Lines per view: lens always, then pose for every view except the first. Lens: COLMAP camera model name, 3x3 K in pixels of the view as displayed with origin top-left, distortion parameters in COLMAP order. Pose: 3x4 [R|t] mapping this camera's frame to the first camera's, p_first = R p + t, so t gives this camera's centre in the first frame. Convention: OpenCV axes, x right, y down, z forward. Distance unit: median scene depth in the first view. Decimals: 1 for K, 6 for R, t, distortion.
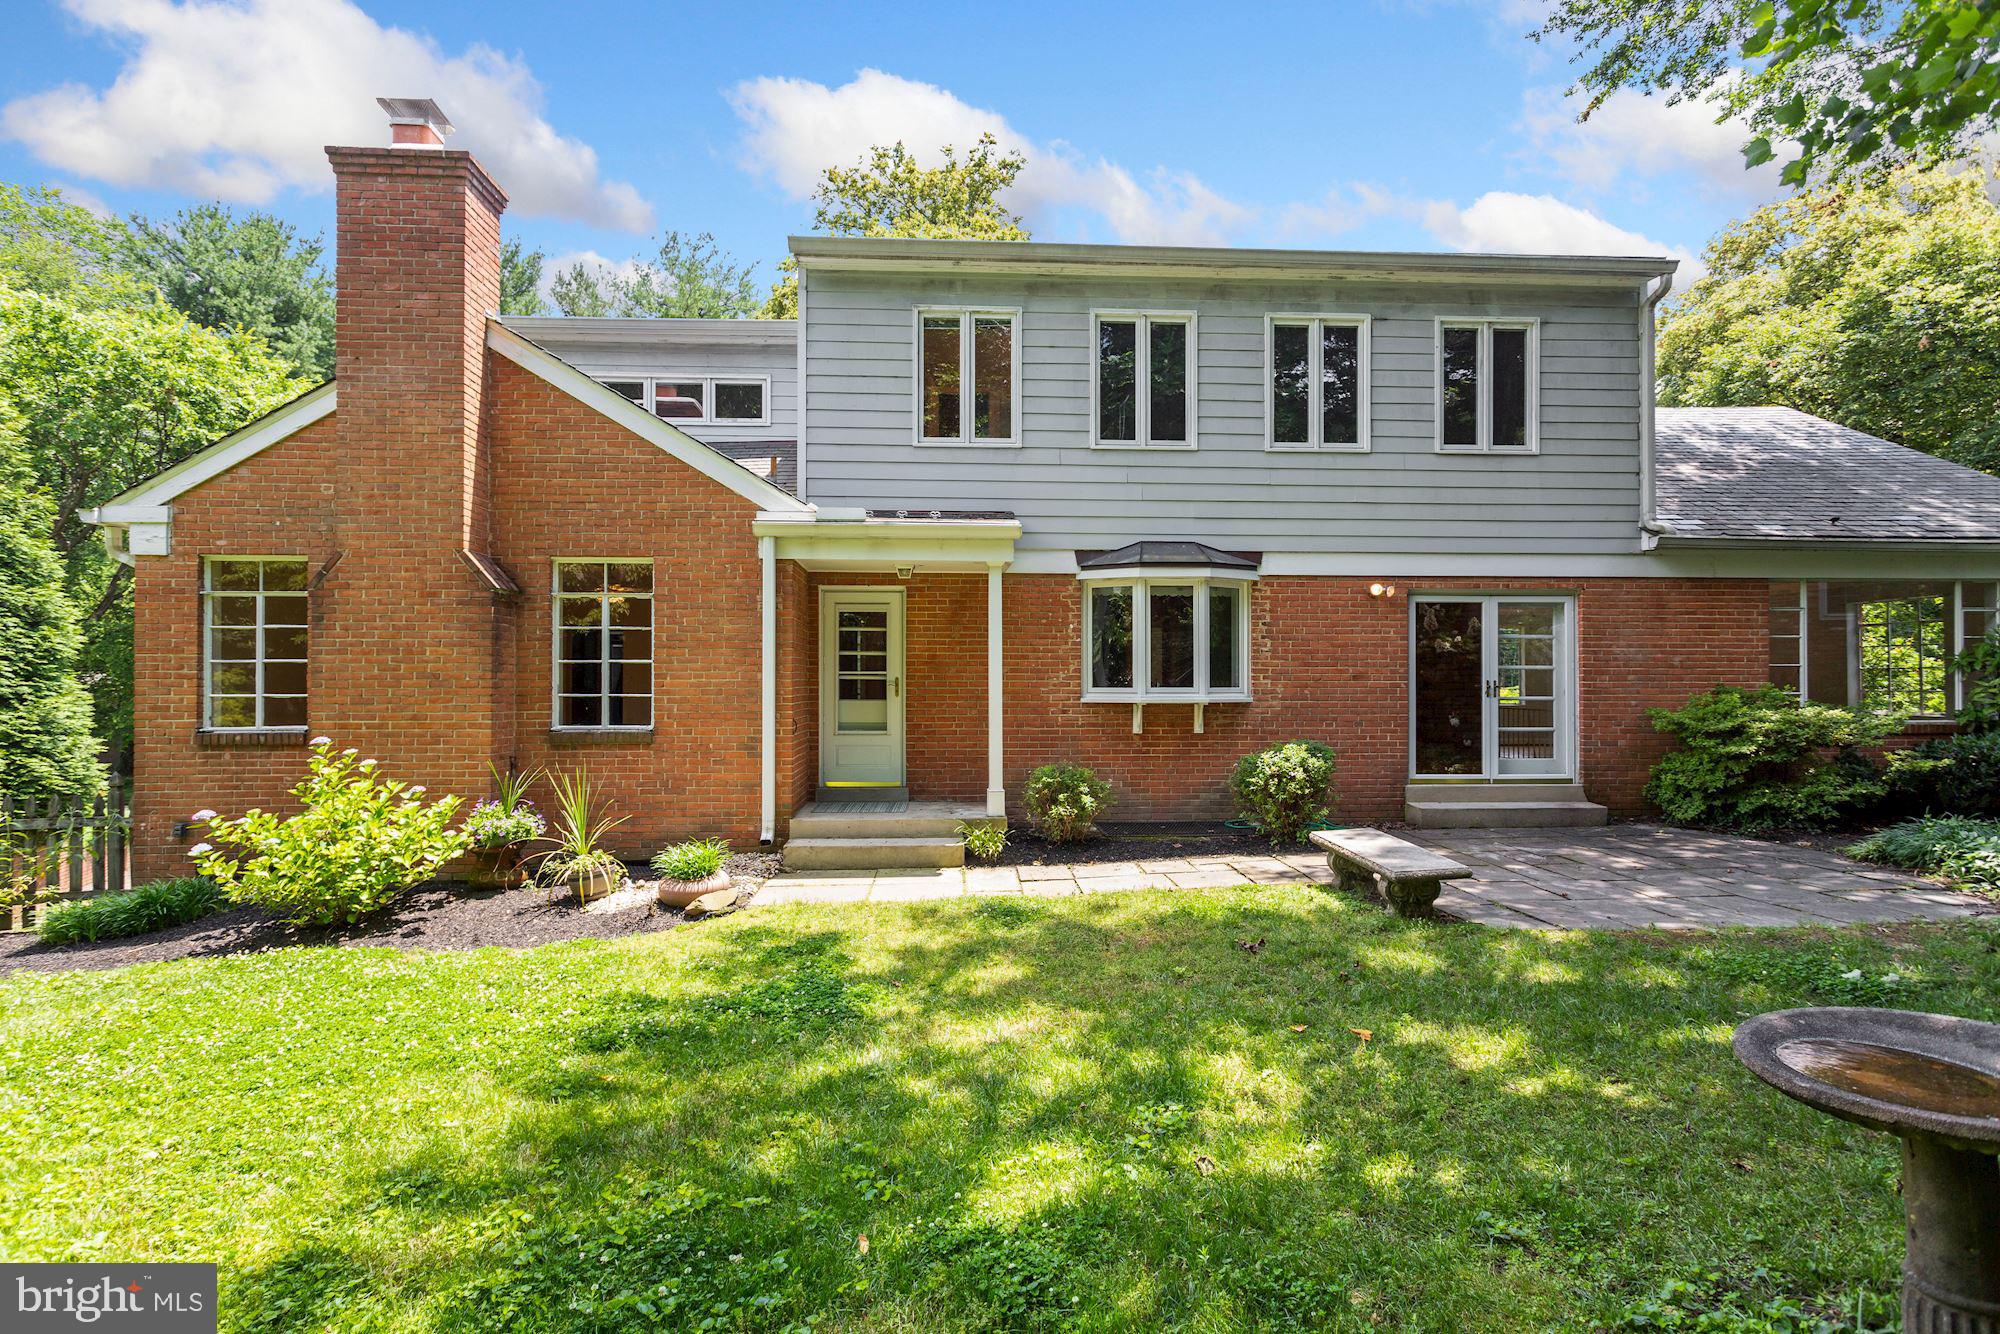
lens RADIAL K [[962.4, 0, 992.9], [0, 962.4, 665.4], [0, 0, 1]] dist [0.011752, -0.000509]
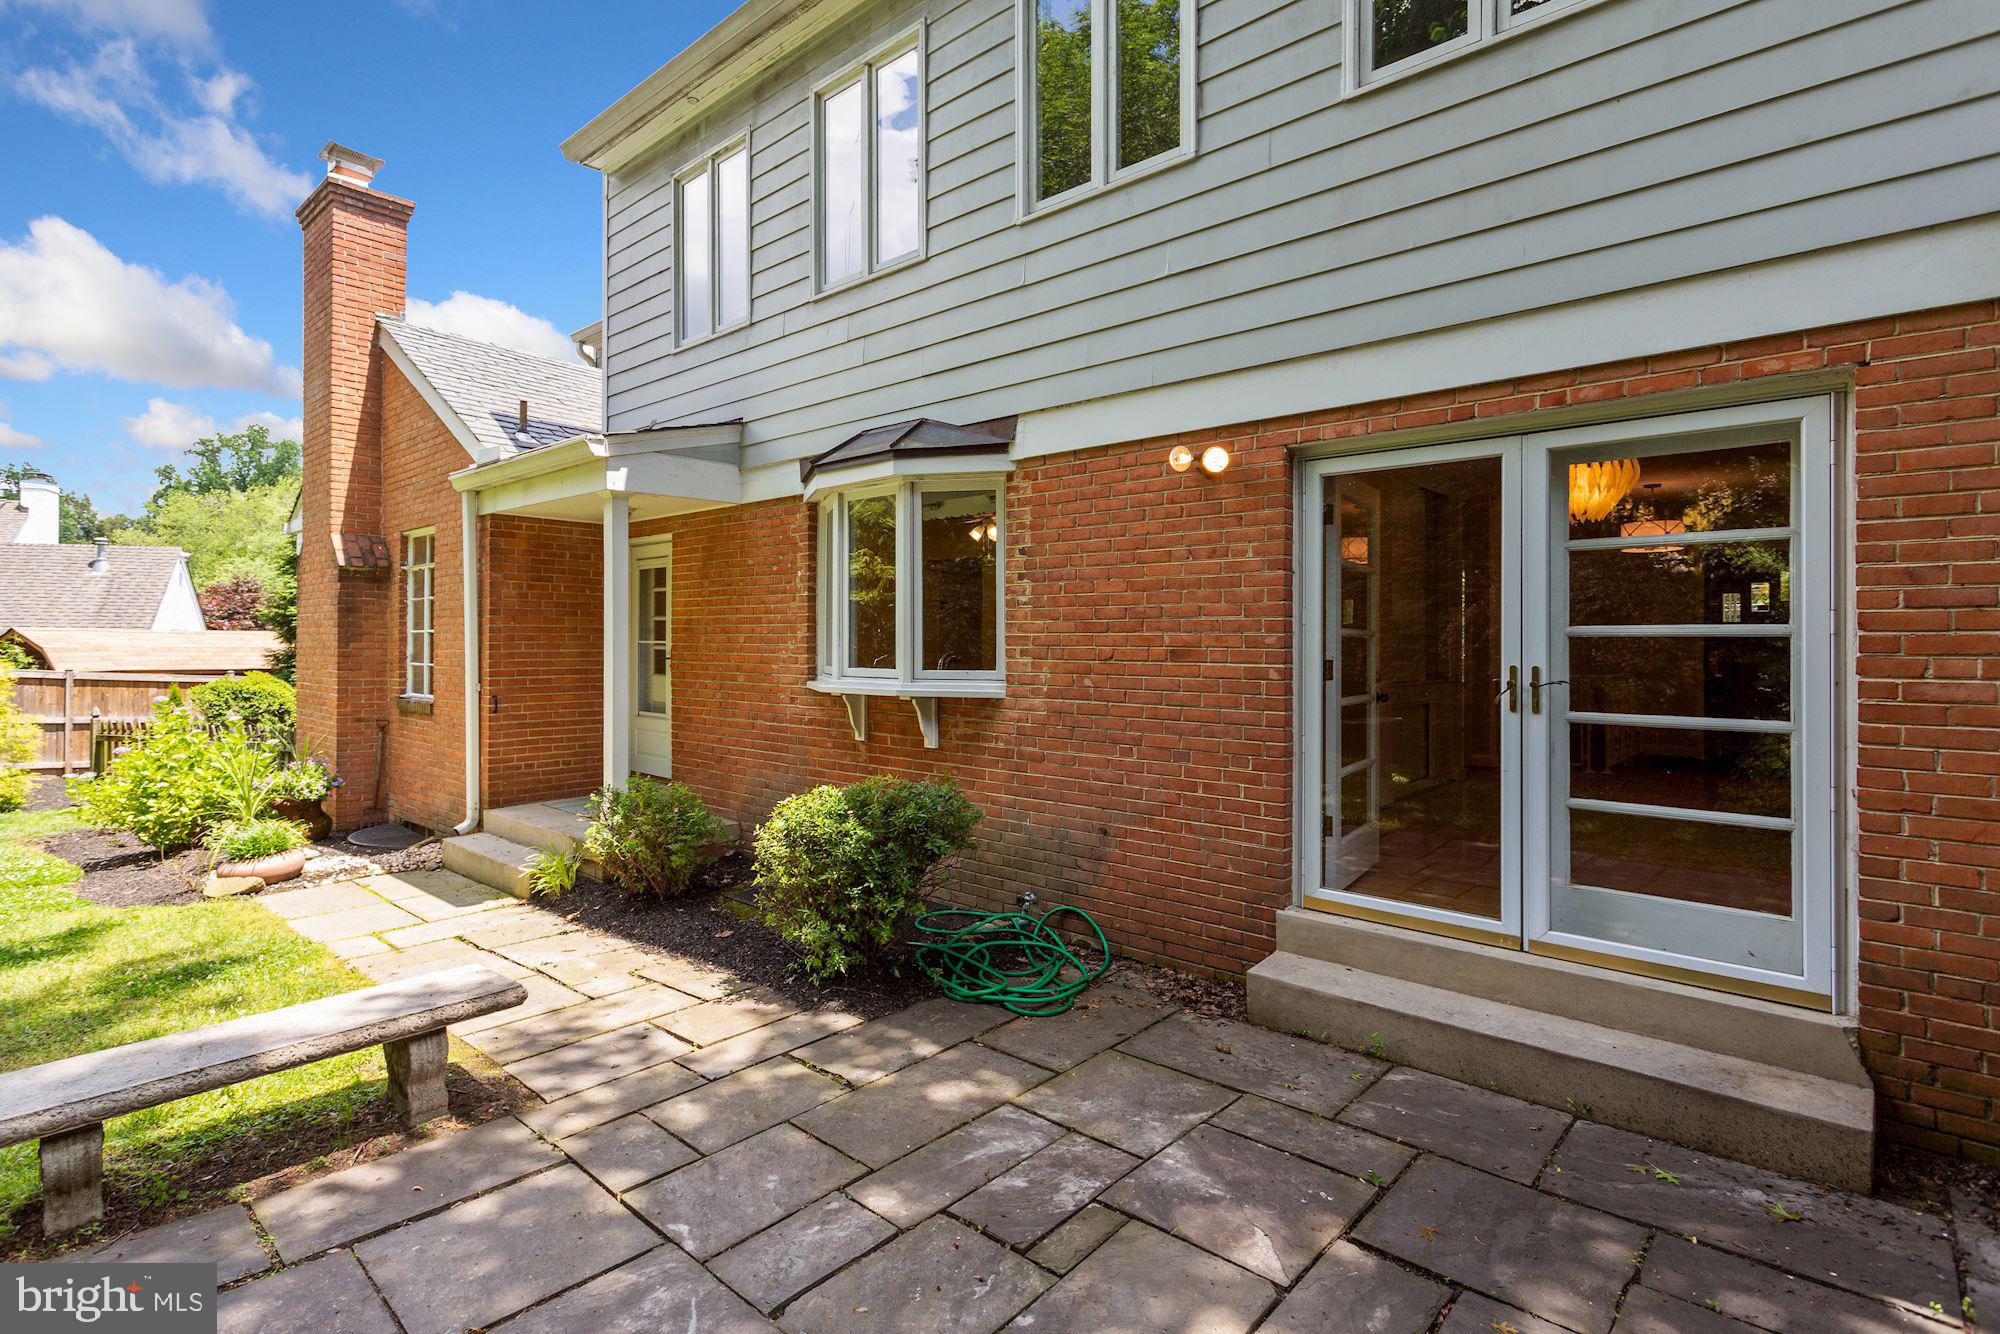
lens RADIAL K [[962.4, 0, 1000.9], [0, 962.4, 648.6], [0, 0, 1]] dist [0.011752, -0.000509]
pose [[0.711052, 0.004664, -0.703124, 0.642245], [-0.006344, 0.999980, 0.000217, 0.010000], [0.703111, 0.004306, 0.711067, 0.613250]]
